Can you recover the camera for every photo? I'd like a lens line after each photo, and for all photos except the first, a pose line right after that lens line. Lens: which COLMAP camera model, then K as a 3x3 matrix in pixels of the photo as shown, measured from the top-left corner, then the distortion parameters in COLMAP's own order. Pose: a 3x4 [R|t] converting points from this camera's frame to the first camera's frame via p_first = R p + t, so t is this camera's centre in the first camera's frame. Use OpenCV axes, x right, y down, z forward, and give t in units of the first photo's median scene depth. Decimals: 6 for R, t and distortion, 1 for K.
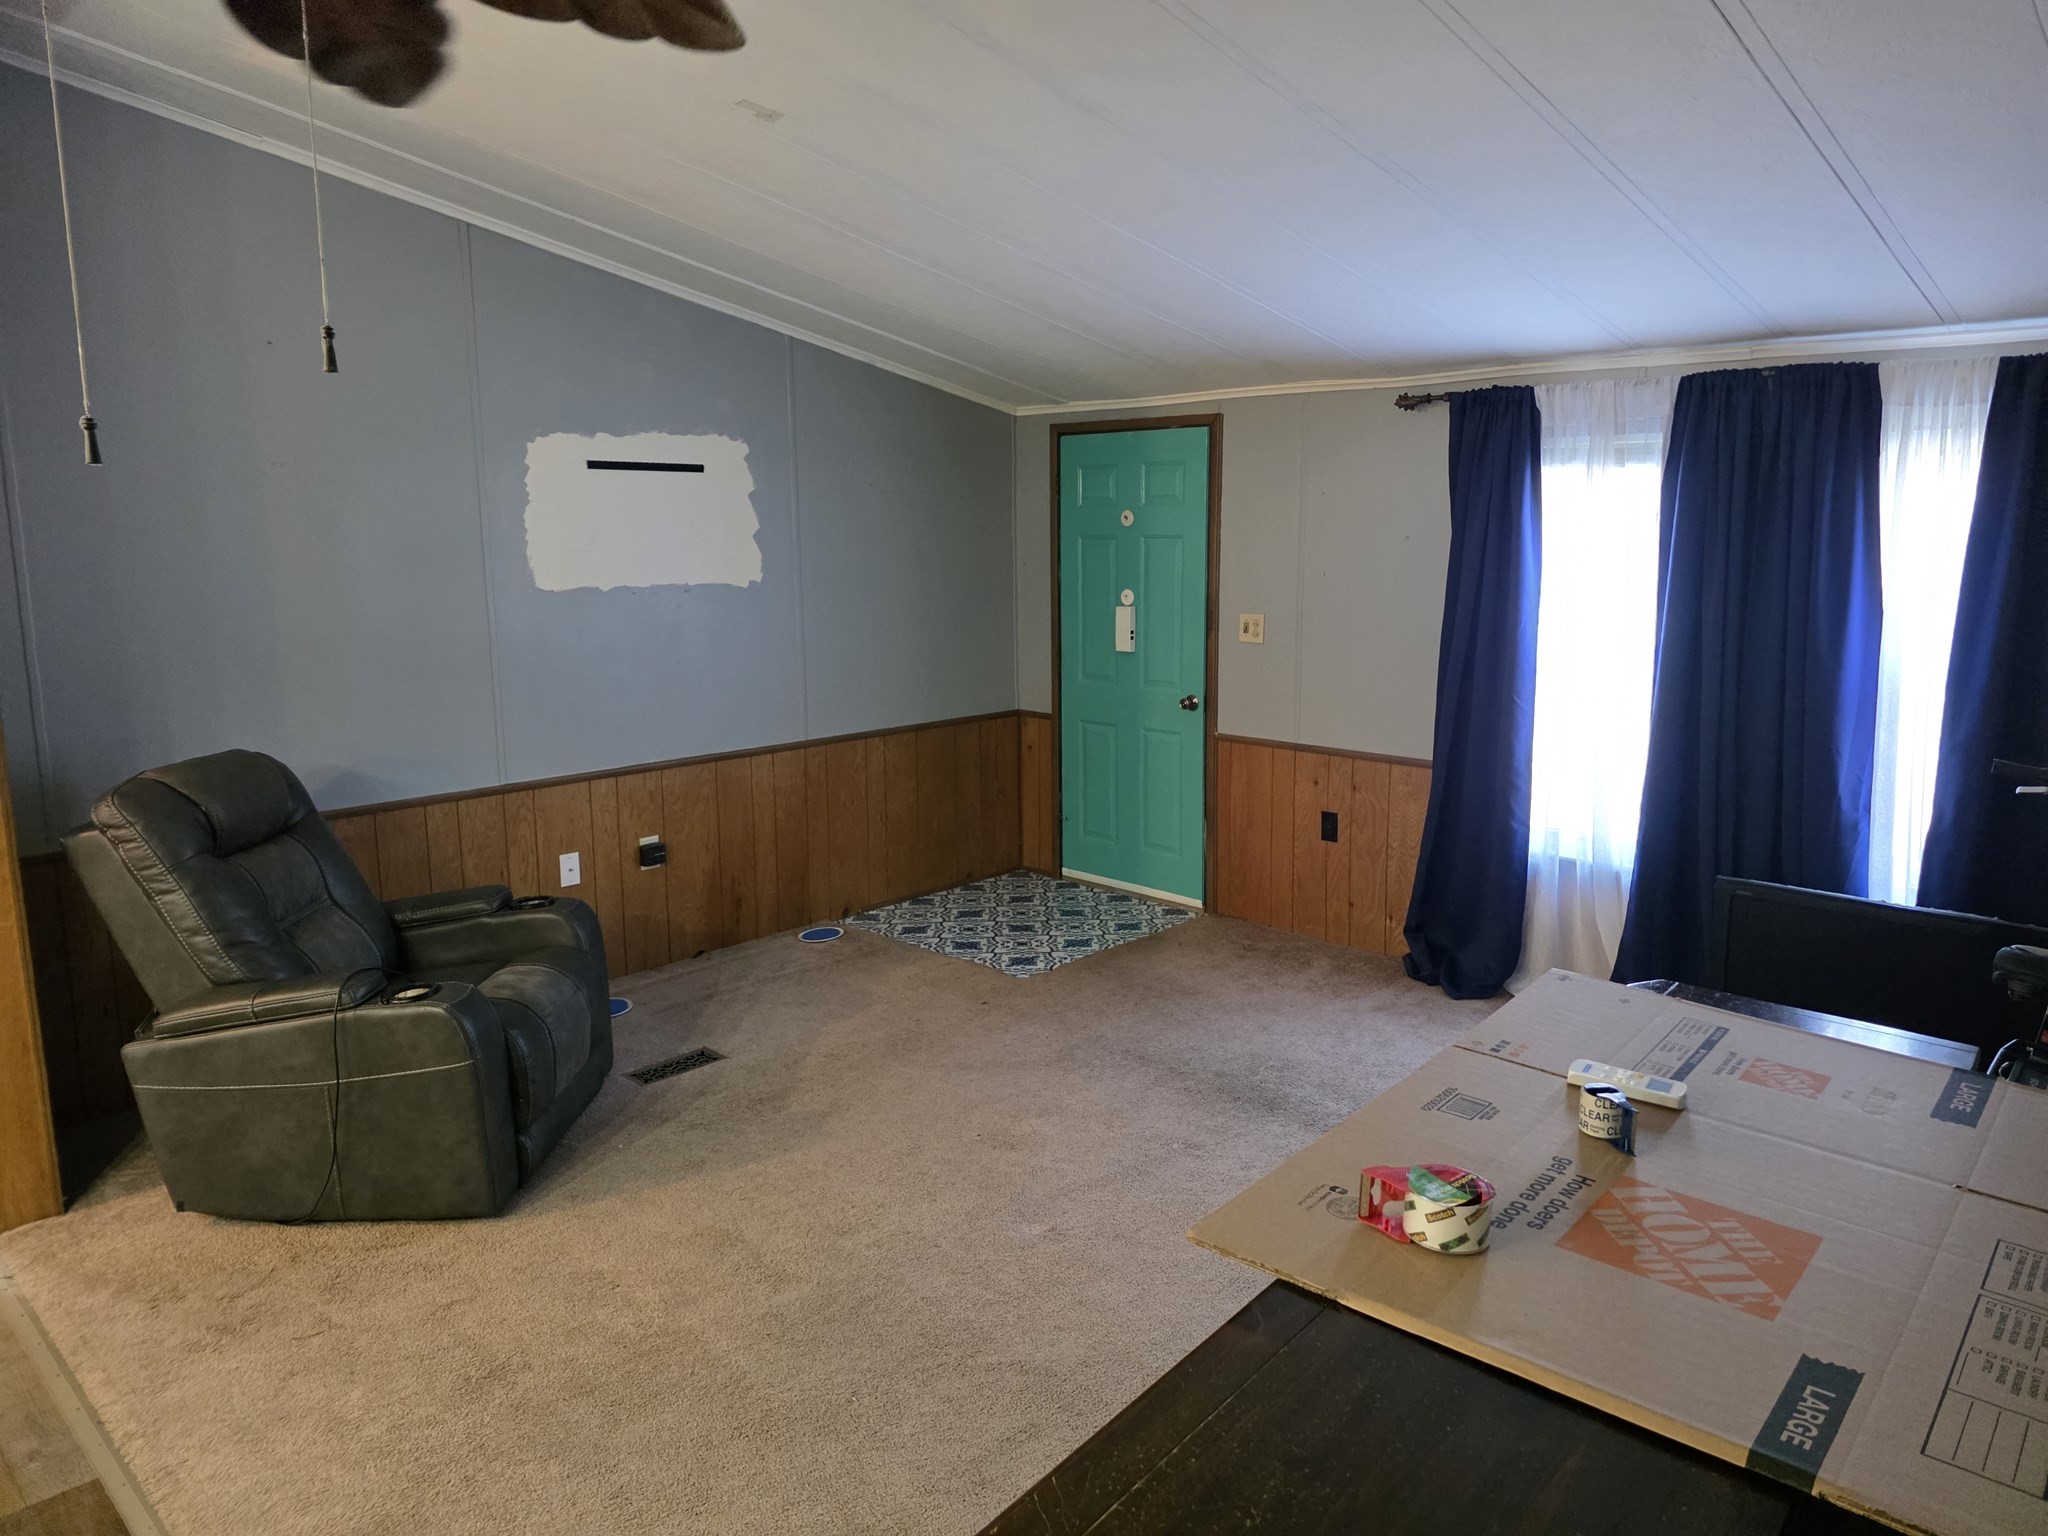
lens RADIAL K [[1375.3, 0, 1039.1], [0, 1375.3, 764.2], [0, 0, 1]] dist [0.074418, -0.064646]
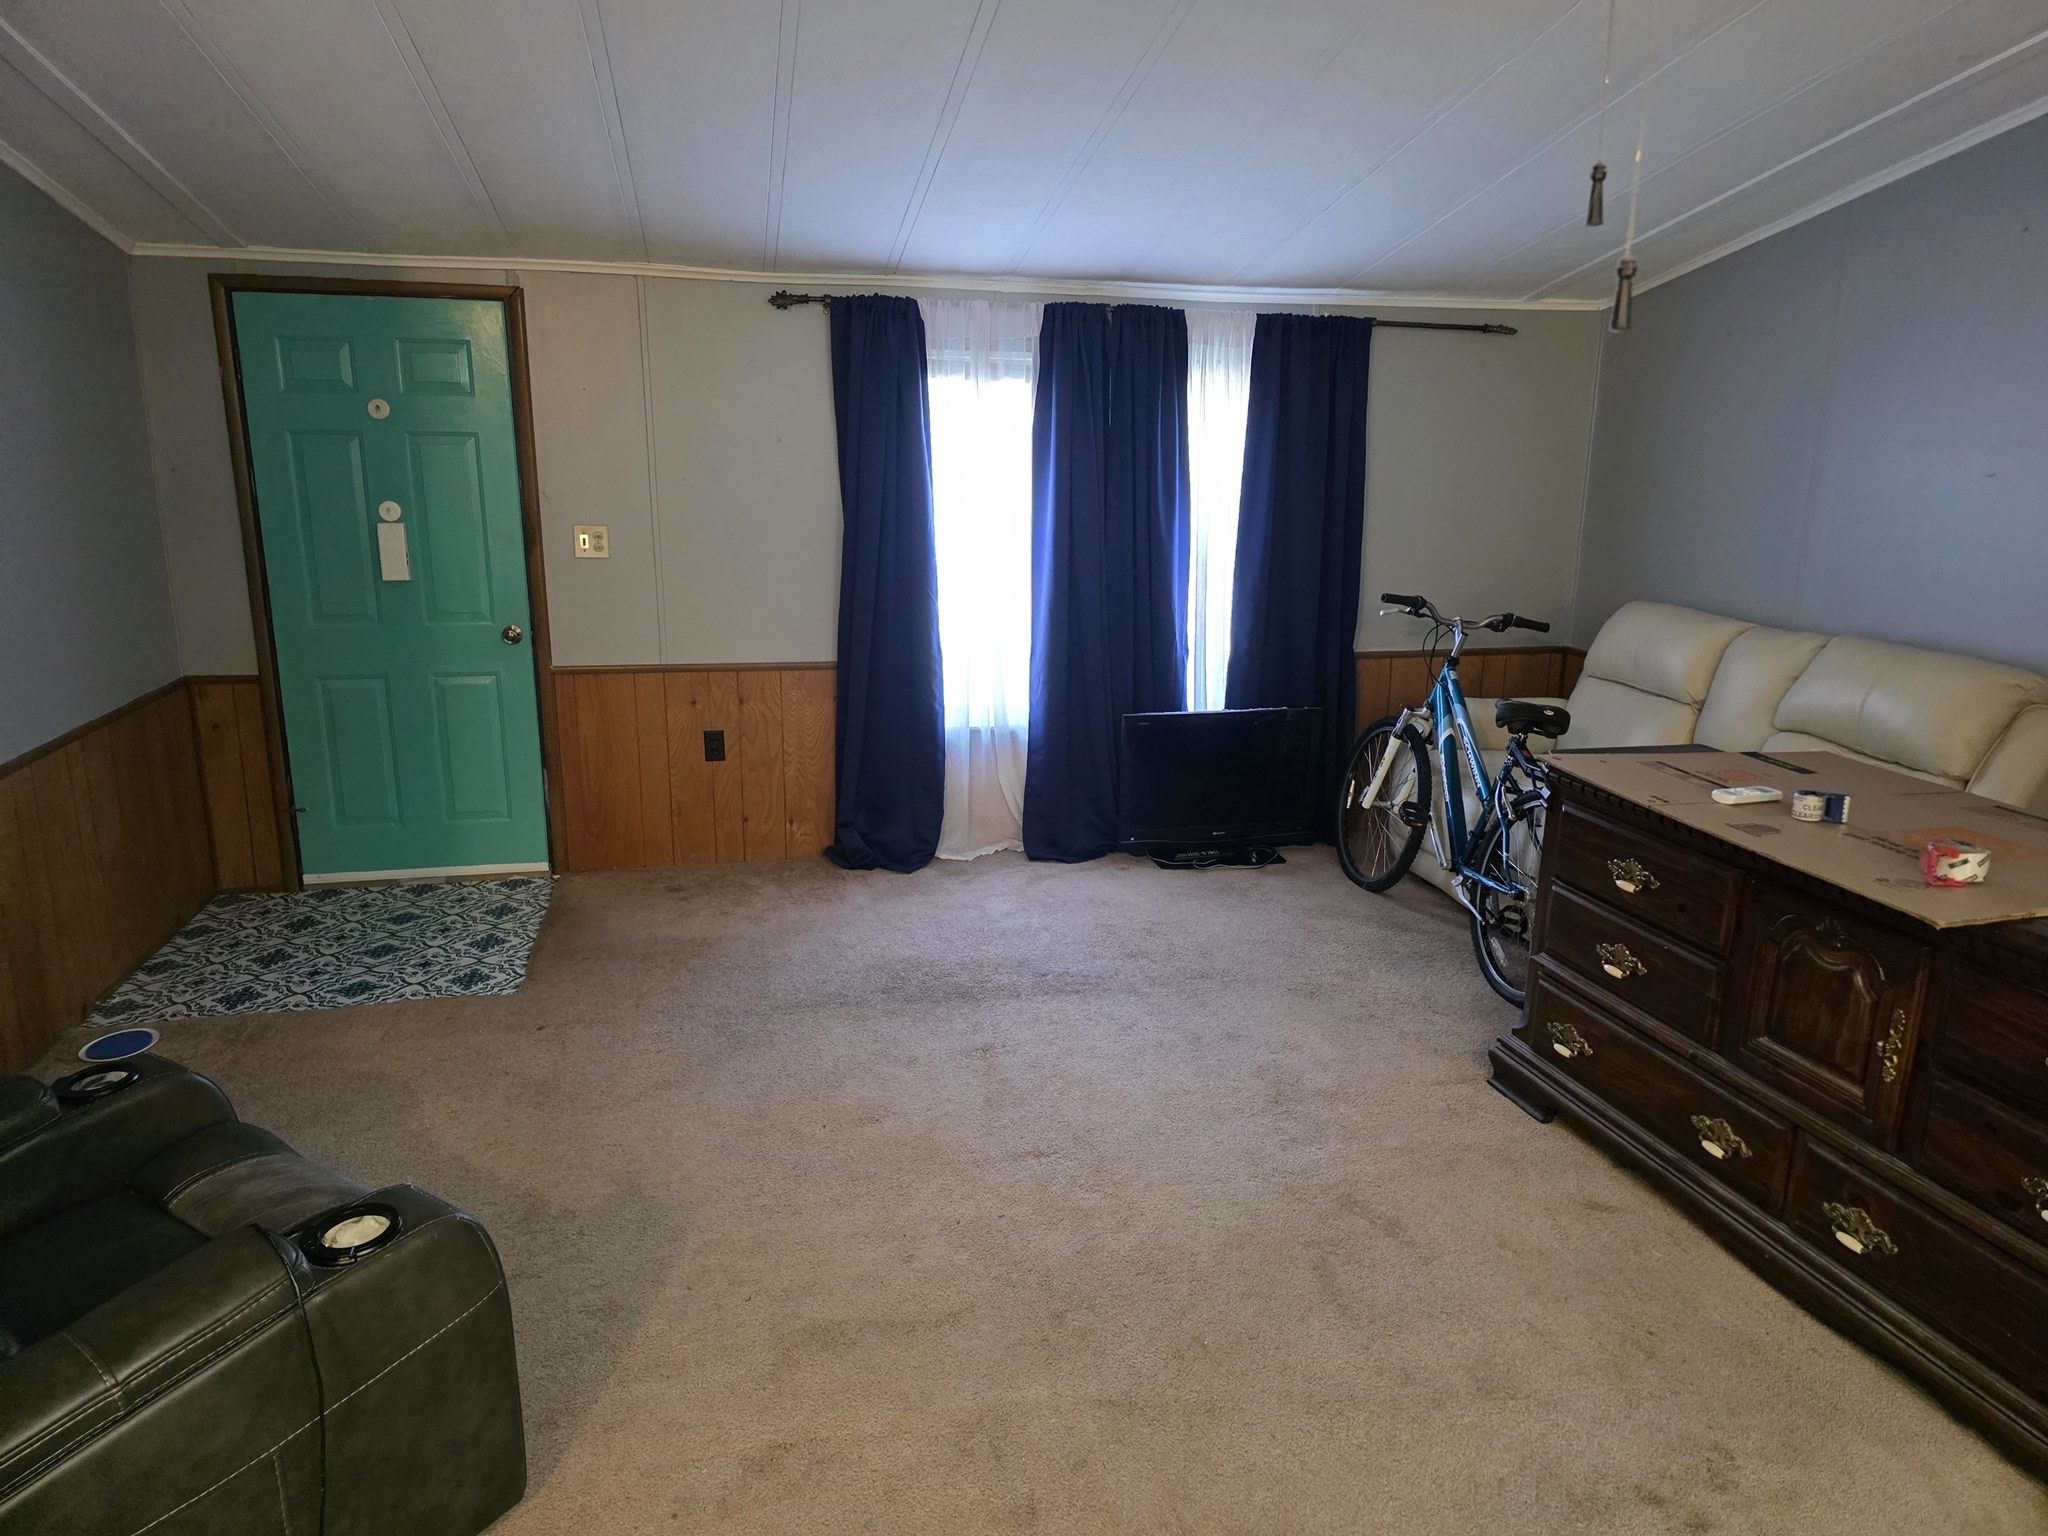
lens RADIAL K [[1375.3, 0, 1041.2], [0, 1375.3, 776.4], [0, 0, 1]] dist [0.074418, -0.064646]
pose [[0.548285, -0.190815, 0.814232, -0.457995], [0.134119, 0.981083, 0.139603, -0.037984], [-0.825467, 0.032662, 0.563505, 0.275666]]
